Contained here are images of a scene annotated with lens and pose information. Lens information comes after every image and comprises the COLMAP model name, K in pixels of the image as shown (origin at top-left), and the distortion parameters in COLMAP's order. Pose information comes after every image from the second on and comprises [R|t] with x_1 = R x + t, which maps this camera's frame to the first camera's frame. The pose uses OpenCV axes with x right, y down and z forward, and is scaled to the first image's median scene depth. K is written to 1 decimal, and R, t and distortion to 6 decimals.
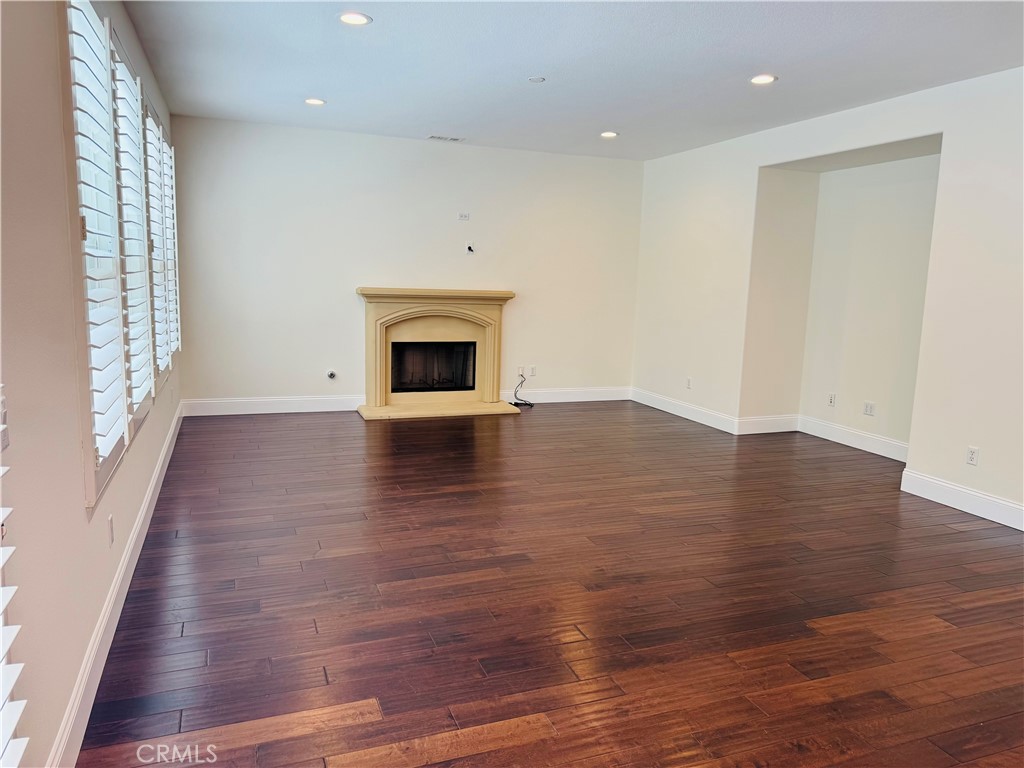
lens RADIAL K [[722.7, 0, 510.4], [0, 722.7, 379.2], [0, 0, 1]] dist [0.044538, -0.049612]
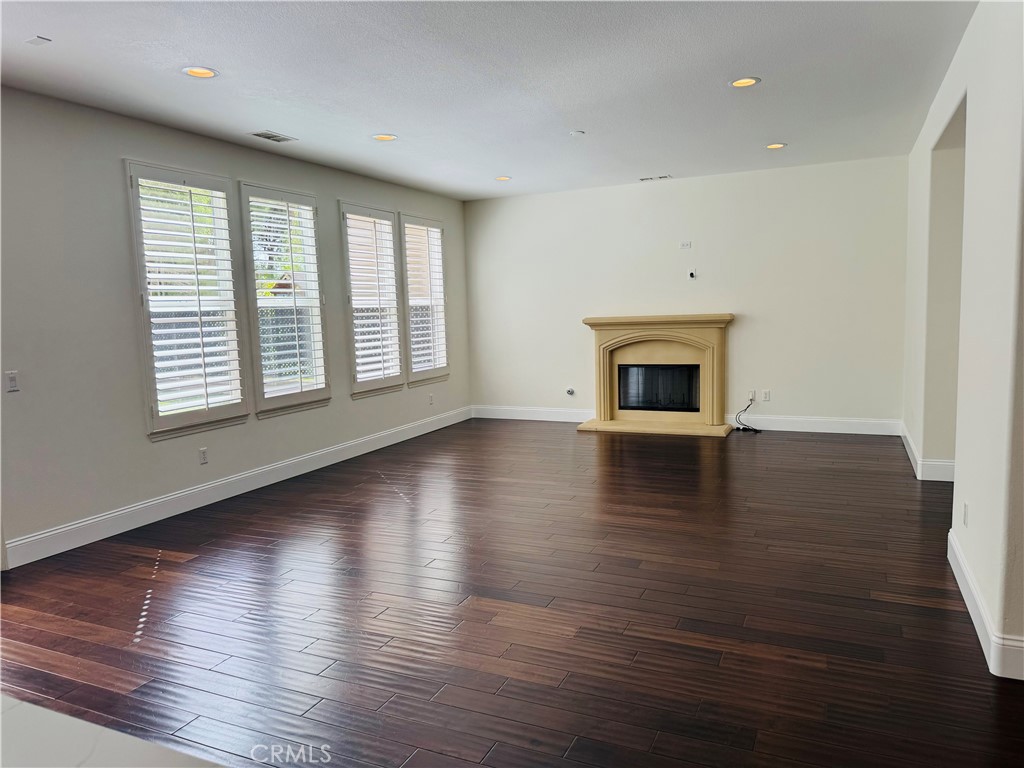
lens RADIAL K [[722.7, 0, 516.8], [0, 722.7, 389.1], [0, 0, 1]] dist [0.044538, -0.049612]
pose [[0.725992, 0.030634, -0.687020, 0.481477], [-0.047470, 0.998857, -0.005625, 0.000799], [0.686063, 0.036696, 0.726617, 0.077095]]
